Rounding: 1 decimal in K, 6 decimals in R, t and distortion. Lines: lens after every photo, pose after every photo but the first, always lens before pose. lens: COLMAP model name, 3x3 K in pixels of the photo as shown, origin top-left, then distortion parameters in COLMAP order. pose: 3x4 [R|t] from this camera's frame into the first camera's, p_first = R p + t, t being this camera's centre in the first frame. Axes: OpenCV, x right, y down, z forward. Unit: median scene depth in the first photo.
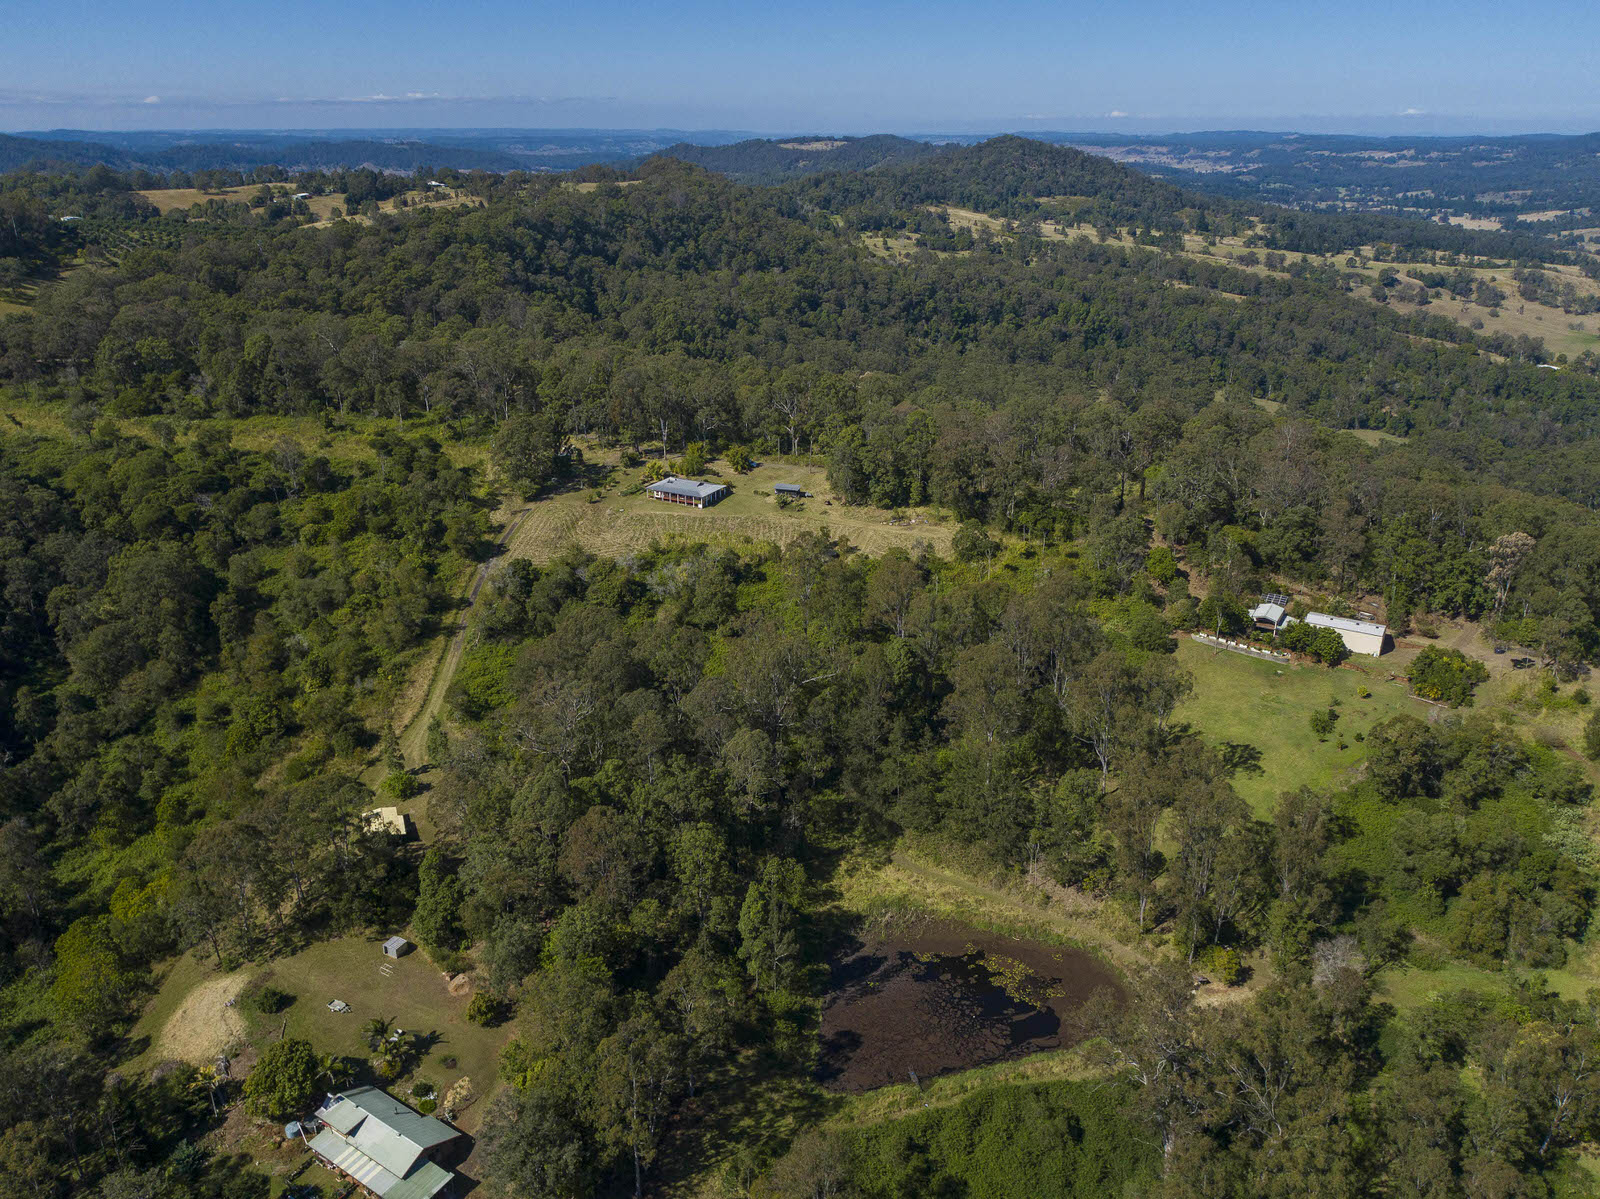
lens RADIAL K [[1214.3, 0, 801.5], [0, 1214.3, 595.1], [0, 0, 1]] dist [-0.026367, 0.022004]
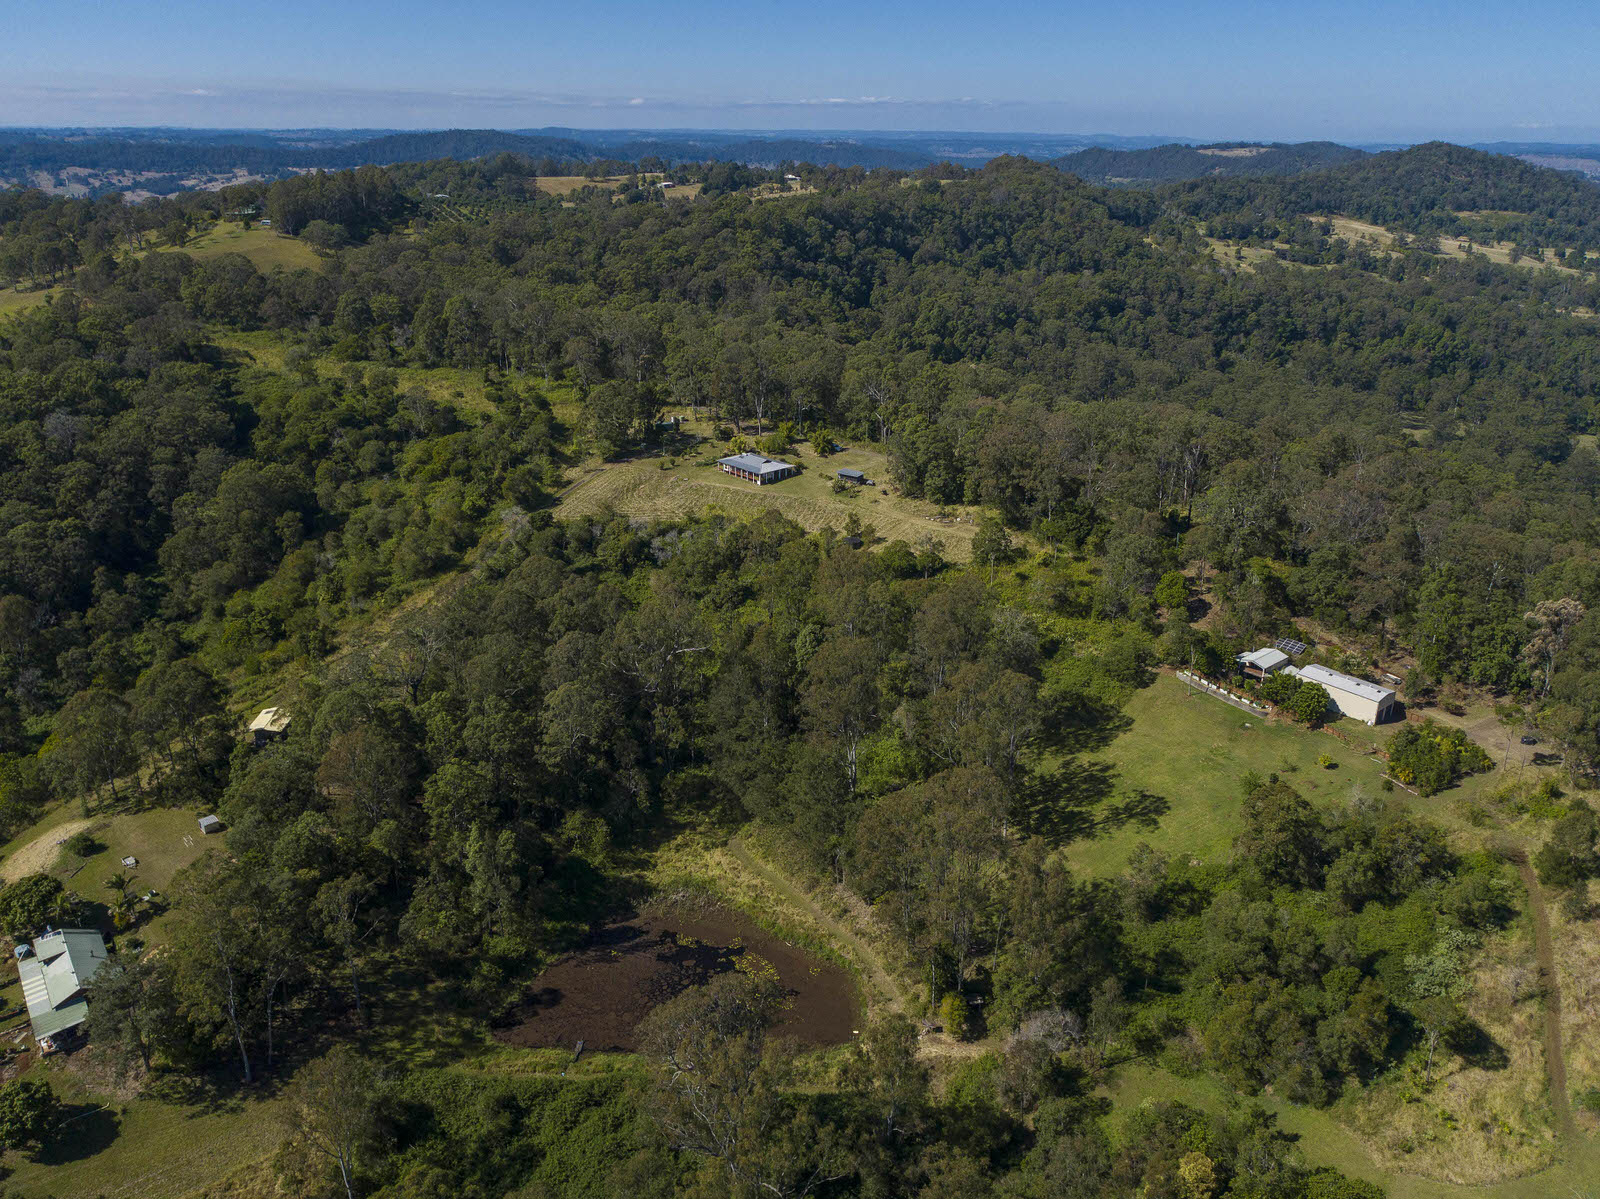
lens RADIAL K [[1214.3, 0, 801.5], [0, 1214.3, 595.1], [0, 0, 1]] dist [-0.026367, 0.022004]
pose [[0.944520, 0.125252, -0.303634, 0.259198], [-0.126194, 0.991867, 0.016602, -0.002193], [0.303244, 0.022636, 0.952644, 0.055431]]
